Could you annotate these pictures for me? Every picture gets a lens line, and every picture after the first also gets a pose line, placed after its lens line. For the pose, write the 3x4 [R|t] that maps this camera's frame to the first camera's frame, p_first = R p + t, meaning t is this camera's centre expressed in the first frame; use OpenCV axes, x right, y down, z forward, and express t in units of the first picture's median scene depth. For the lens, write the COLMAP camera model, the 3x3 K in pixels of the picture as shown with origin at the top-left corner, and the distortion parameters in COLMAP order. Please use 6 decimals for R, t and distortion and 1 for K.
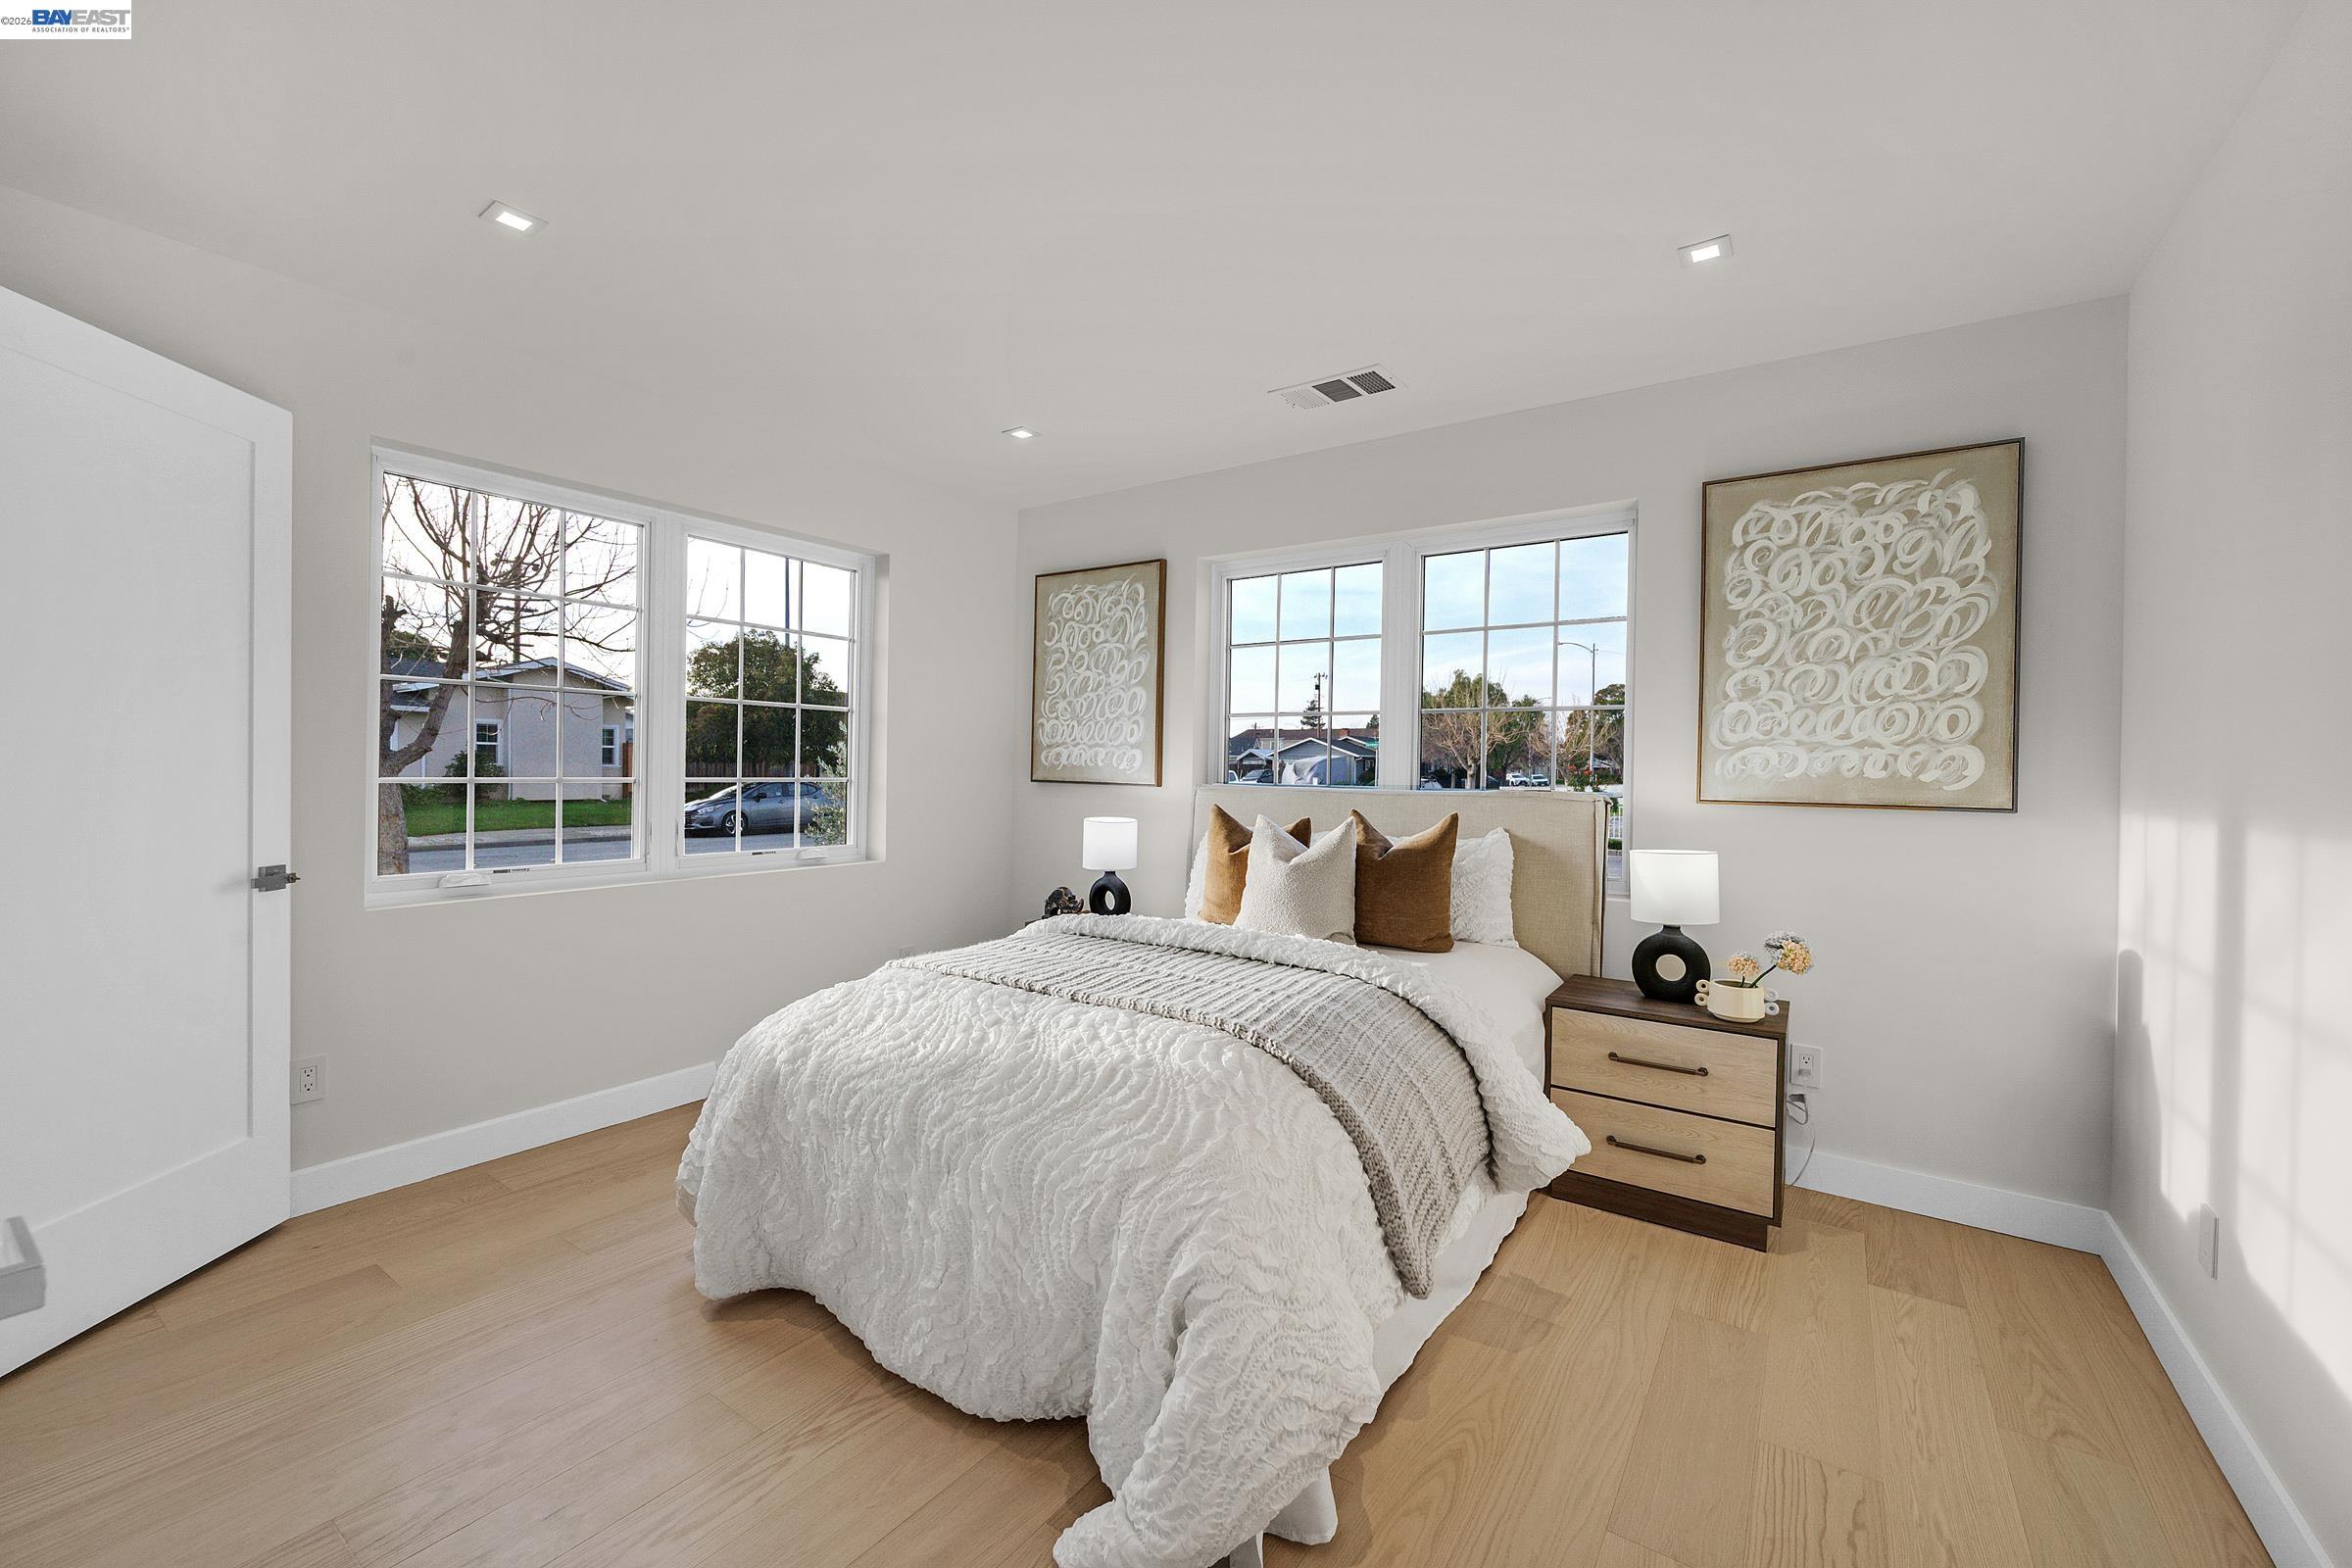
lens RADIAL K [[937.8, 0, 1172.5], [0, 937.8, 785.2], [0, 0, 1]] dist [0.000799, -0.000037]
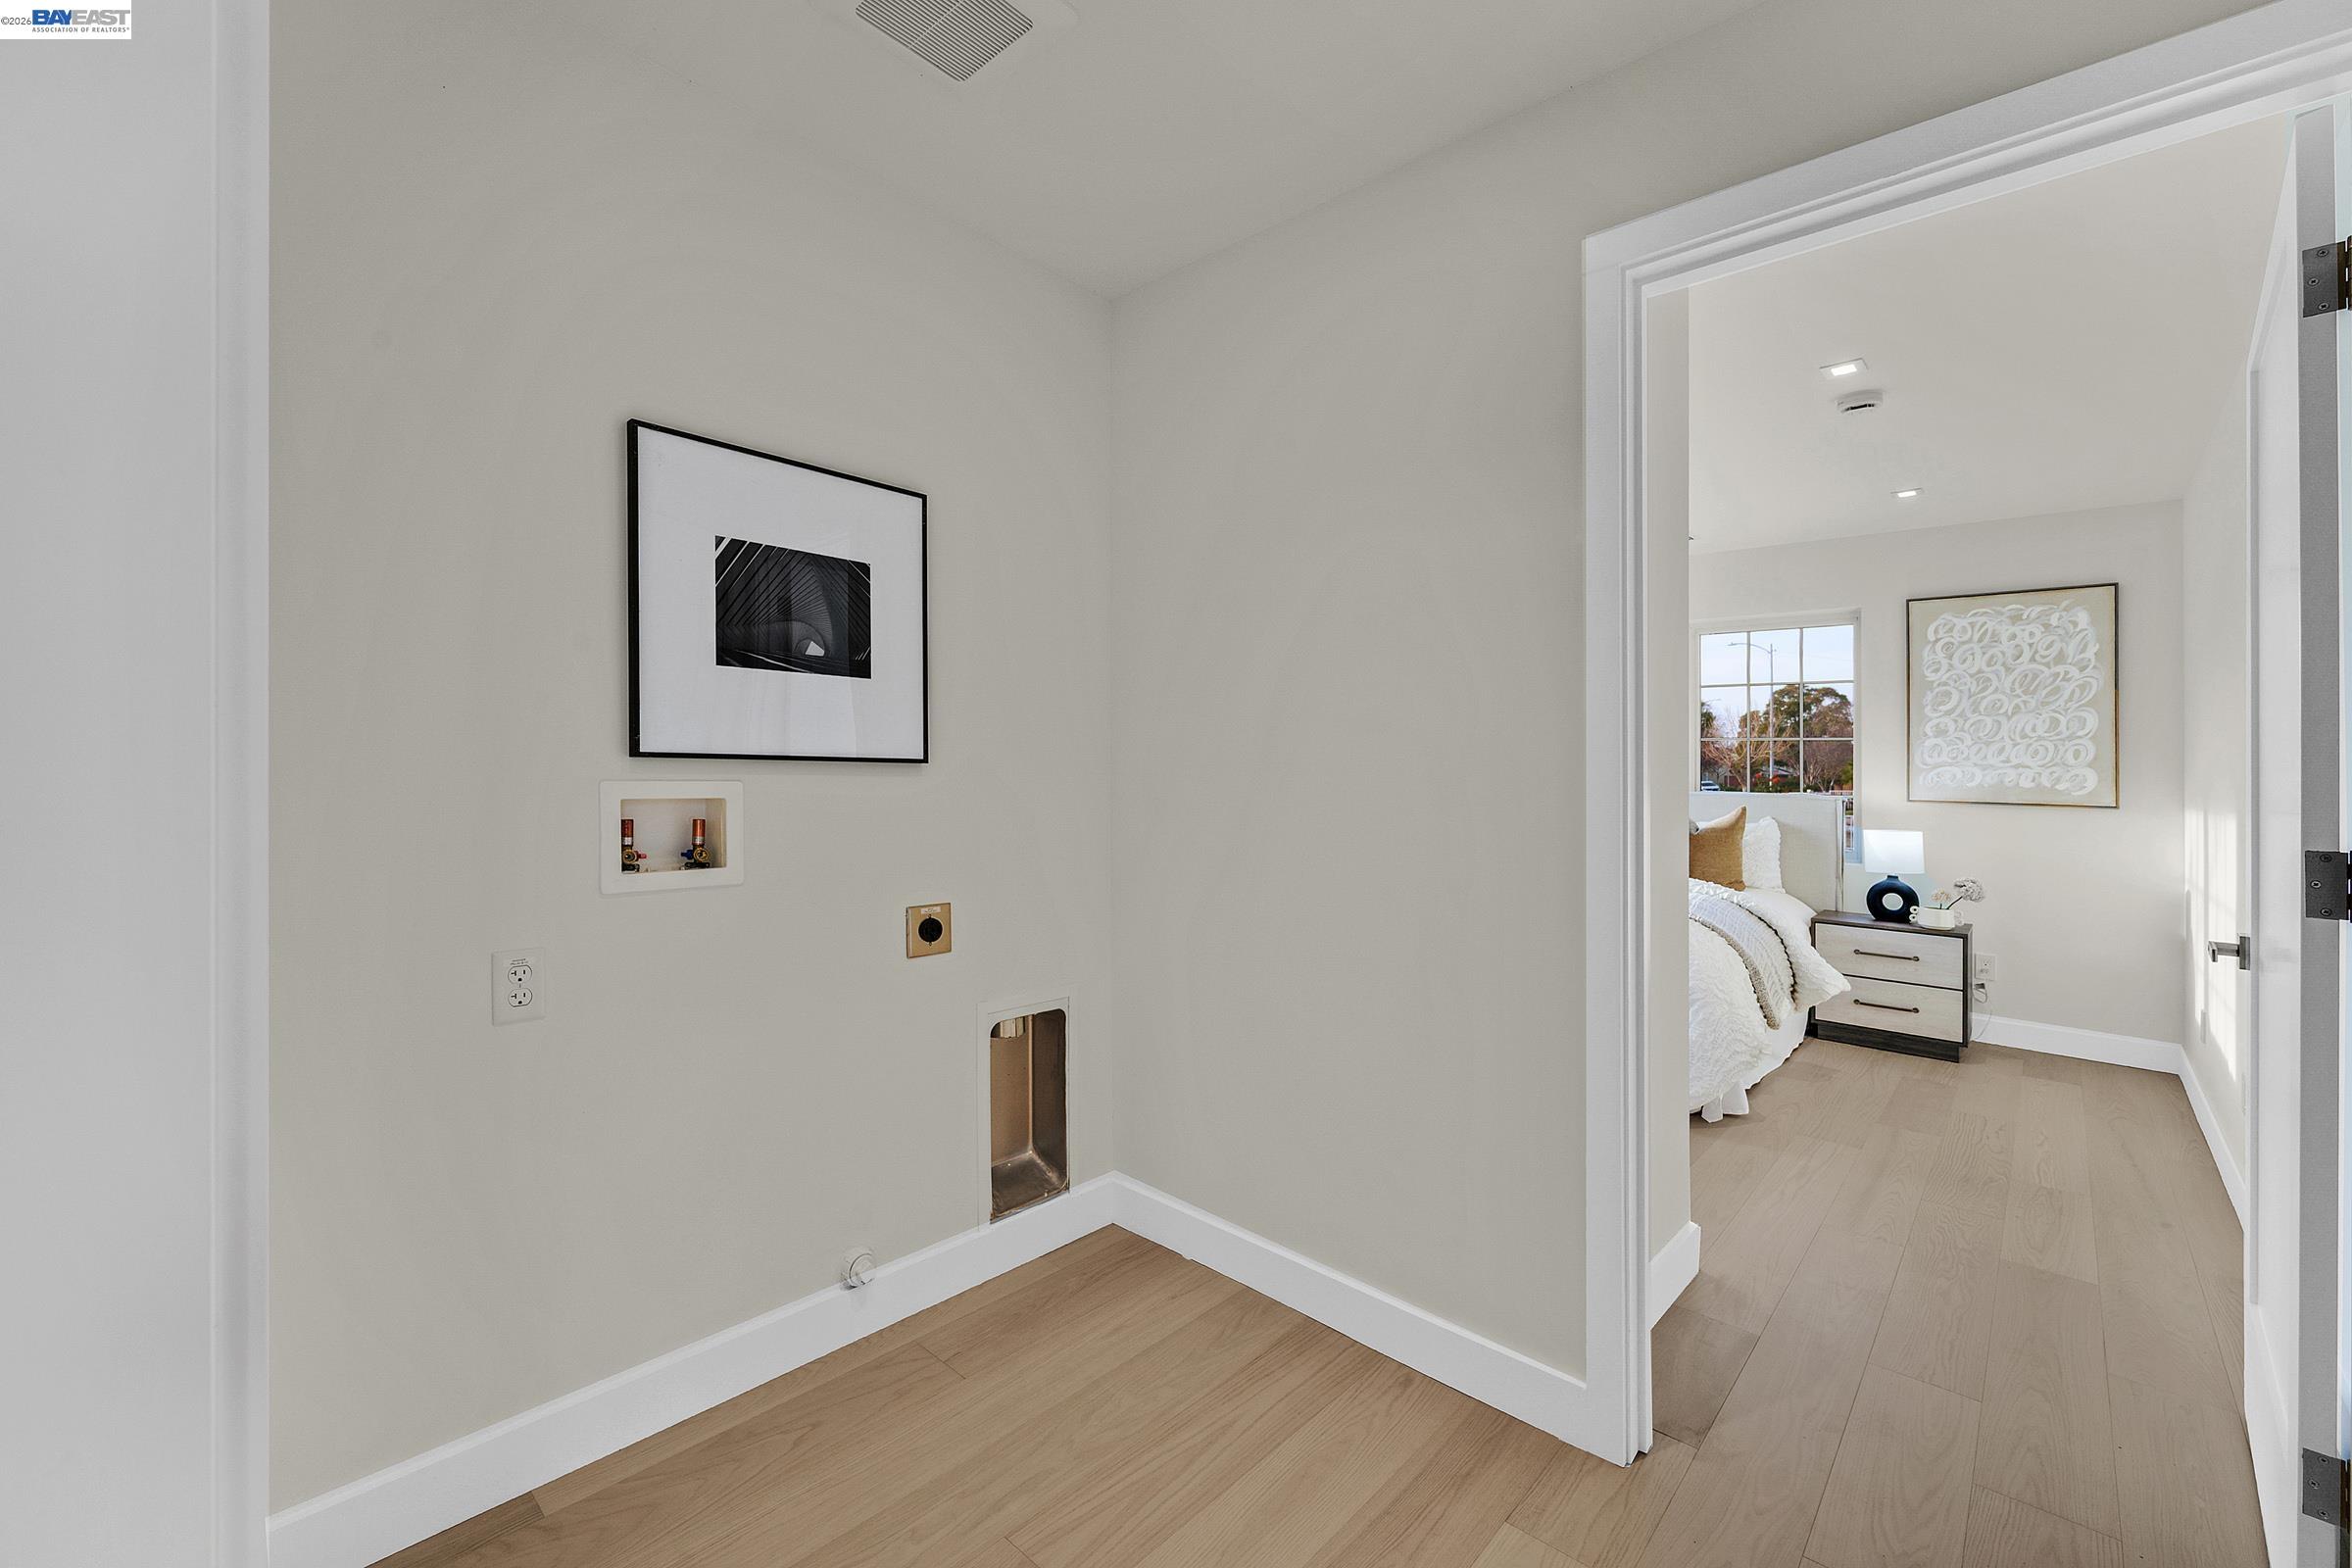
lens RADIAL K [[937.8, 0, 1196.0], [0, 937.8, 746.5], [0, 0, 1]] dist [0.000799, -0.000037]
pose [[0.991719, 0.004747, -0.128343, -0.466504], [-0.010418, 0.998997, -0.043546, 0.007690], [0.128007, 0.044522, 0.990773, -0.792134]]
